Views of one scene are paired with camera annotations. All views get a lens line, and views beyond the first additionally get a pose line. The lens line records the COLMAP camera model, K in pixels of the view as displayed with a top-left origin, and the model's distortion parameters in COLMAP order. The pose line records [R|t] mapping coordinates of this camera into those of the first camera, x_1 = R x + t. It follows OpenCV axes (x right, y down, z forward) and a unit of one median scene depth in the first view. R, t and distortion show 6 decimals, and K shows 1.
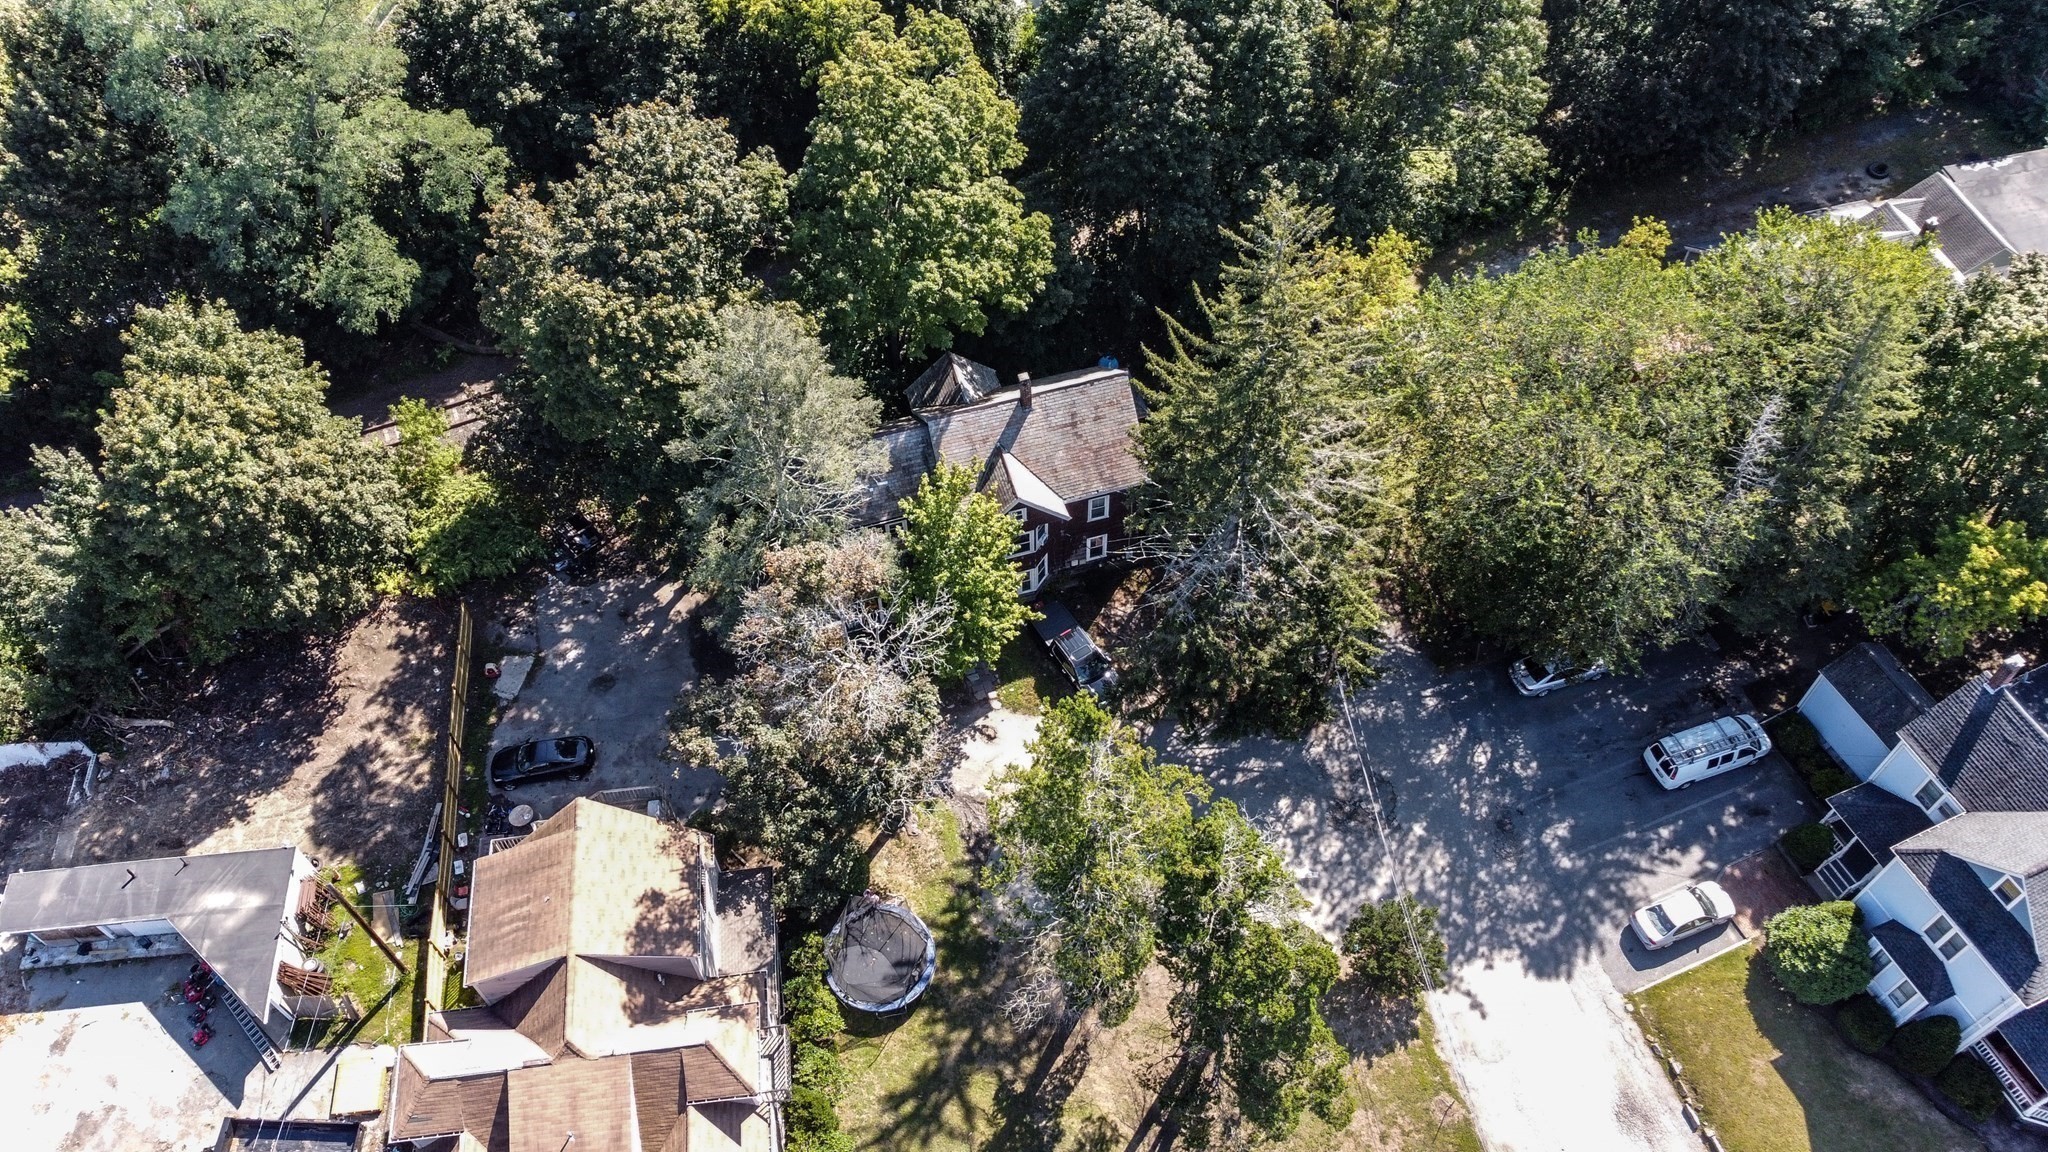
lens RADIAL K [[1620.0, 0, 1012.4], [0, 1620.0, 570.5], [0, 0, 1]] dist [-0.033759, 0.002581]
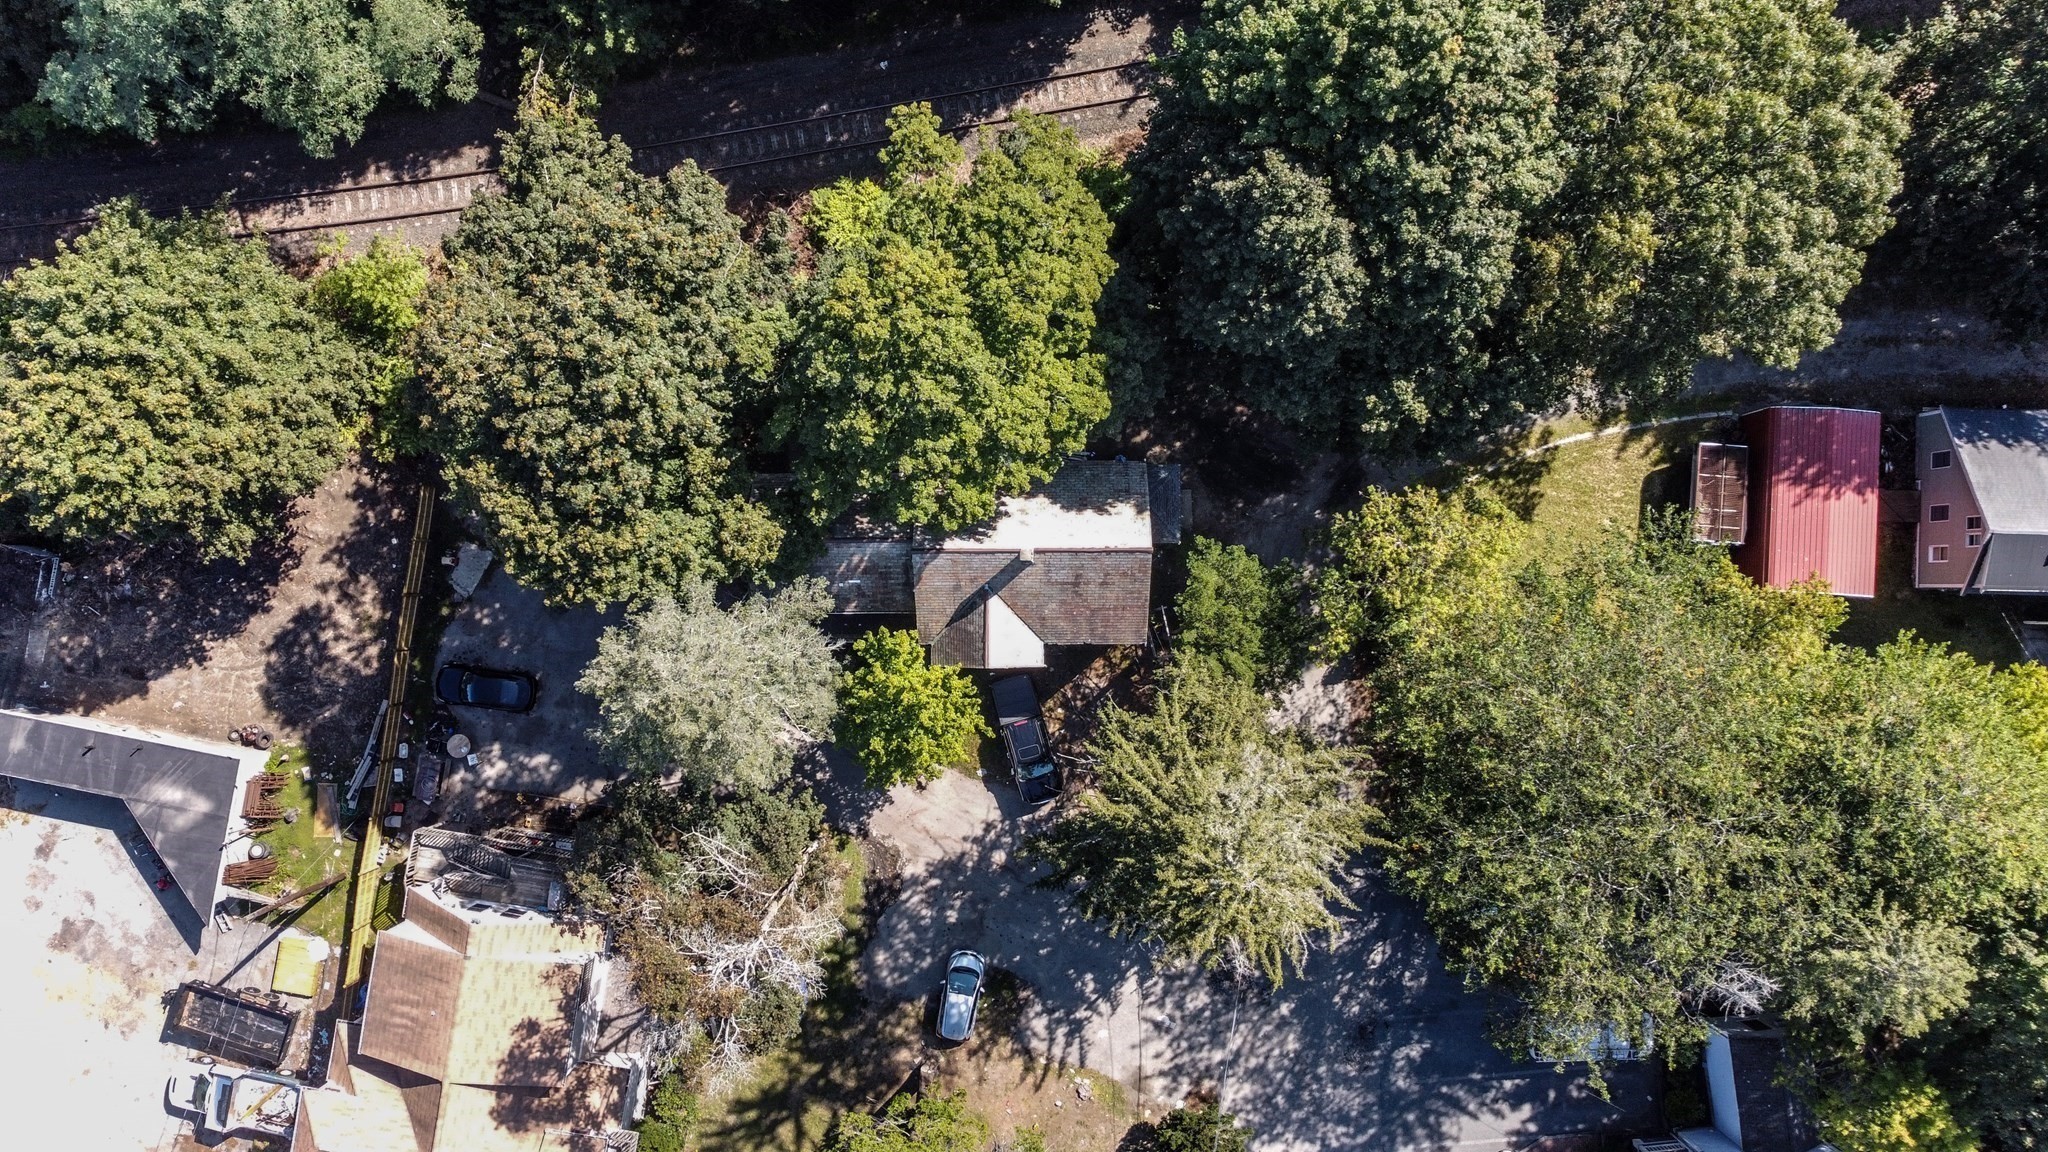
lens RADIAL K [[1620.0, 0, 1012.4], [0, 1620.0, 570.5], [0, 0, 1]] dist [-0.033759, 0.002581]
pose [[0.958078, 0.286473, 0.004469, -0.001797], [-0.227919, 0.752616, 0.617756, -0.659034], [0.173607, -0.592877, 0.786357, 0.323141]]
